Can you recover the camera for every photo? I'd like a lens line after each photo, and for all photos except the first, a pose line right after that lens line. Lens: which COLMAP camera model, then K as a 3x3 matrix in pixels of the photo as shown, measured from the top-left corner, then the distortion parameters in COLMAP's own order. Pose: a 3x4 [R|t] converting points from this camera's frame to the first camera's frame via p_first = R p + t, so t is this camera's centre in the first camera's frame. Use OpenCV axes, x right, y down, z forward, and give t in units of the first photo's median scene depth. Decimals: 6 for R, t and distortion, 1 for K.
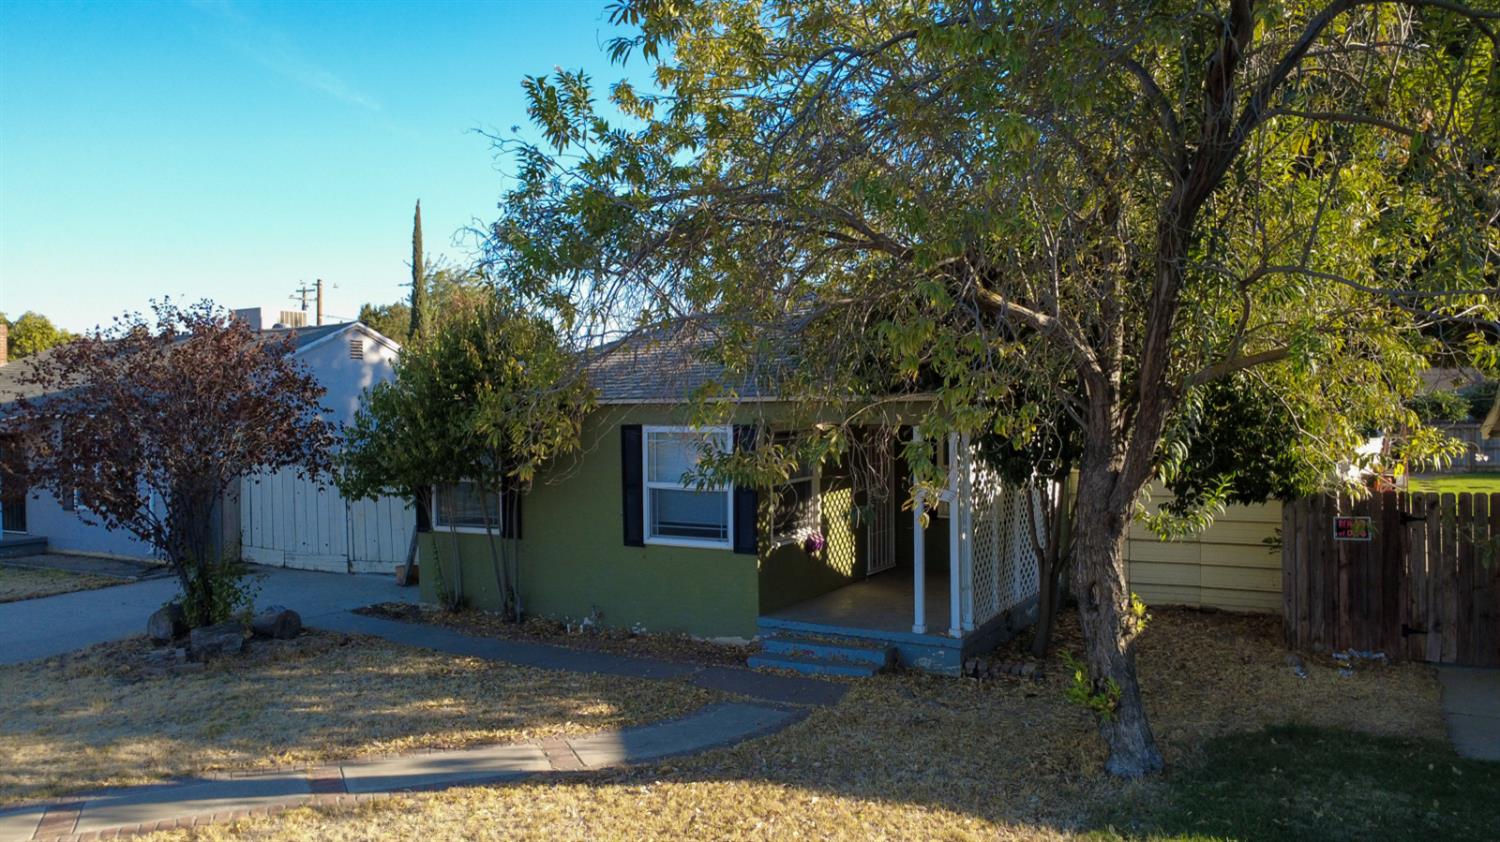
lens RADIAL K [[1083.0, 0, 750.0], [0, 1083.0, 421.0], [0, 0, 1]] dist [0.000383, -0.002375]
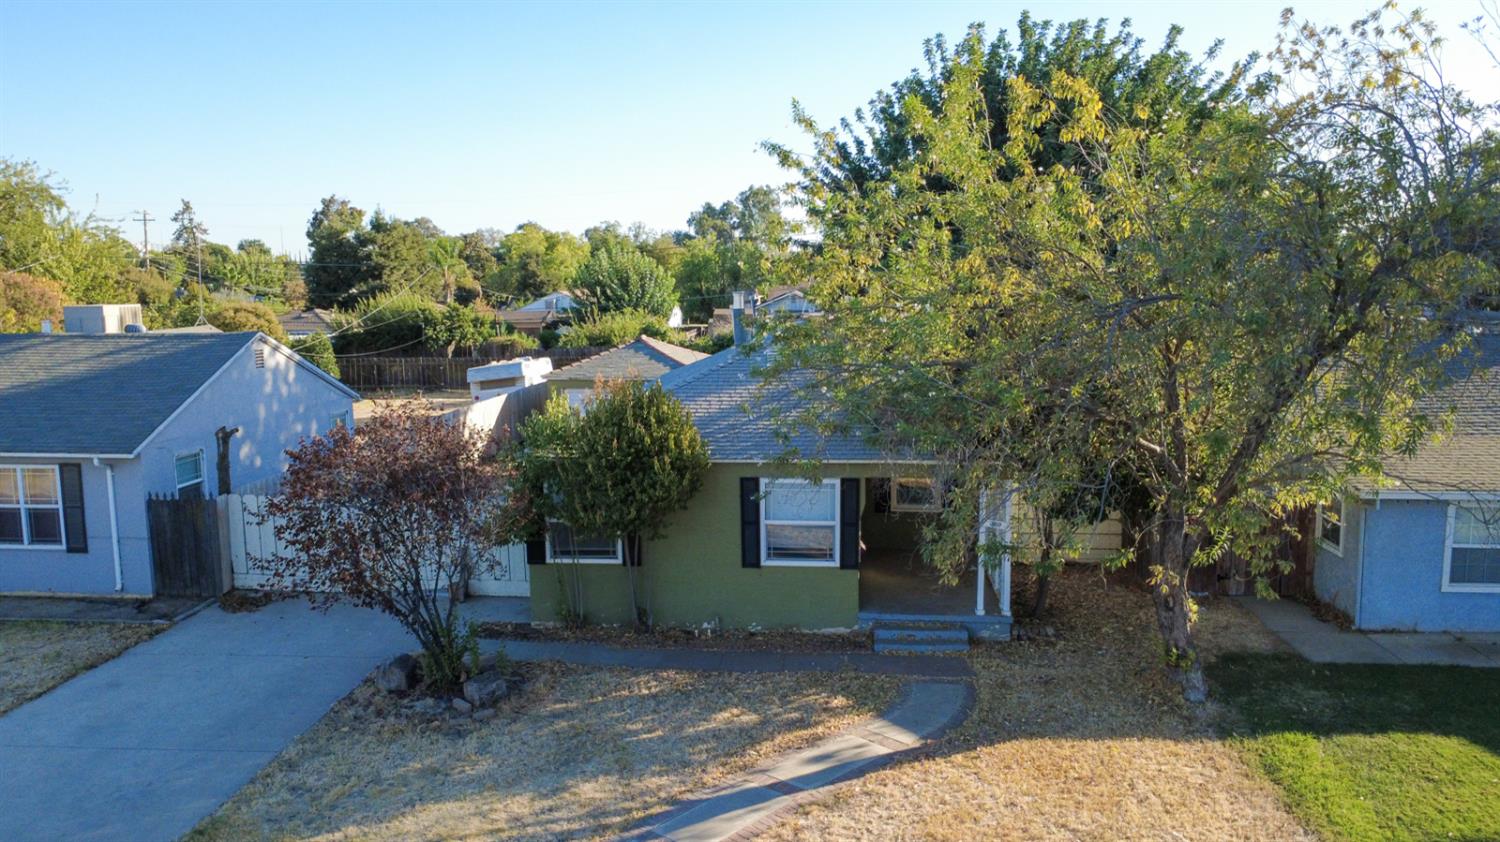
lens RADIAL K [[1083.0, 0, 750.0], [0, 1083.0, 421.0], [0, 0, 1]] dist [0.000383, -0.002375]
pose [[0.912520, -0.050009, 0.405962, -0.871826], [0.004521, 0.993671, 0.112243, -0.288278], [-0.409006, -0.100589, 0.906971, -0.246750]]
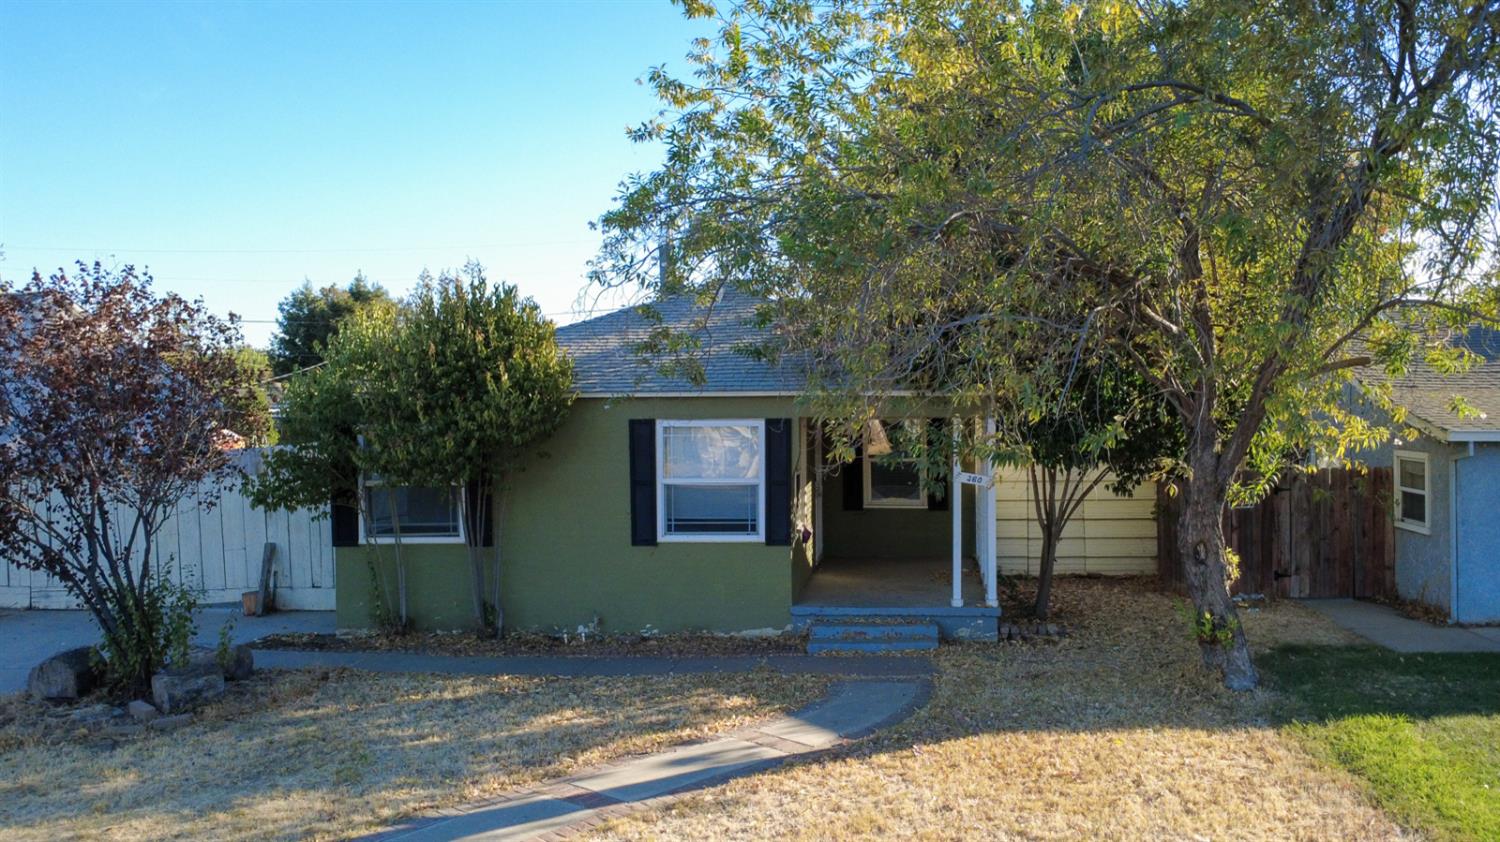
lens RADIAL K [[1141.3, 0, 884.5], [0, 1141.3, 422.5], [0, 0, 1]] dist [0.000039, 0.001419]
pose [[0.882925, -0.002003, 0.469510, -0.539608], [0.002480, 0.999997, -0.000396, 0.010399], [-0.469508, 0.001514, 0.882927, 0.010214]]
